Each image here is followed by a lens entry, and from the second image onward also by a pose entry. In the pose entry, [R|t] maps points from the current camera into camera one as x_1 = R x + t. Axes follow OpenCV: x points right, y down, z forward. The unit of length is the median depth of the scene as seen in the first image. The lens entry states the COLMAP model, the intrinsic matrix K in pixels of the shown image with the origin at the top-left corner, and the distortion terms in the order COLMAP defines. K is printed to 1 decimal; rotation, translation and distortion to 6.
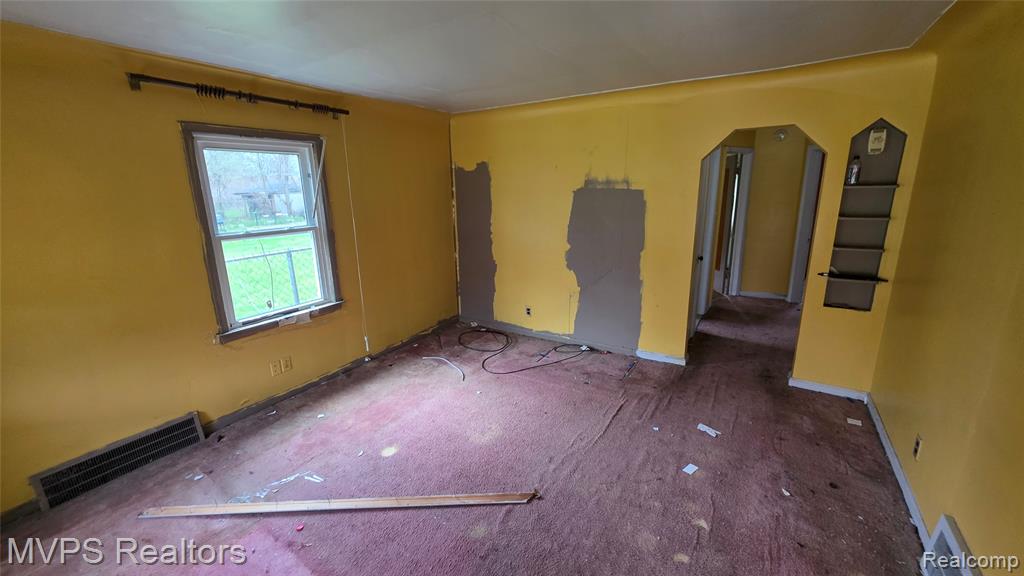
lens RADIAL K [[409.0, 0, 512.0], [0, 409.0, 288.0], [0, 0, 1]] dist [-0.002189, -0.000592]
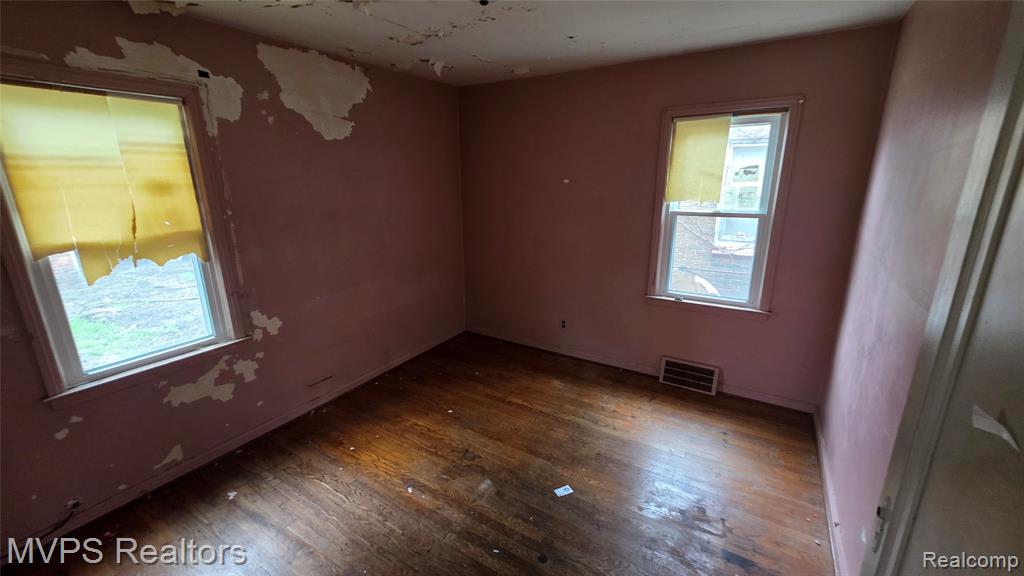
lens RADIAL K [[409.0, 0, 512.0], [0, 409.0, 288.0], [0, 0, 1]] dist [-0.002189, -0.000592]
pose [[-0.005494, 0.288458, -0.957477, 0.226474], [-0.215048, 0.934748, 0.282845, -0.091911], [0.976588, 0.207458, 0.056897, 0.340865]]
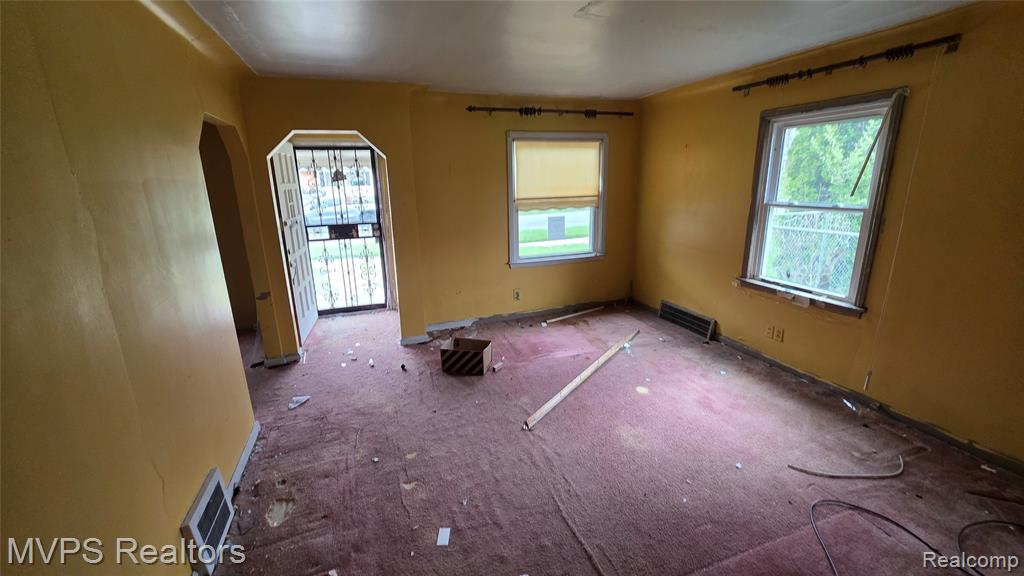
lens RADIAL K [[405.8, 0, 514.0], [0, 405.8, 276.6], [0, 0, 1]] dist [0.000870, 0.000002]
pose [[-0.603070, 0.228214, -0.764346, 0.701877], [-0.153287, 0.907188, 0.391806, -0.285970], [0.782821, 0.353451, -0.512116, 1.111806]]
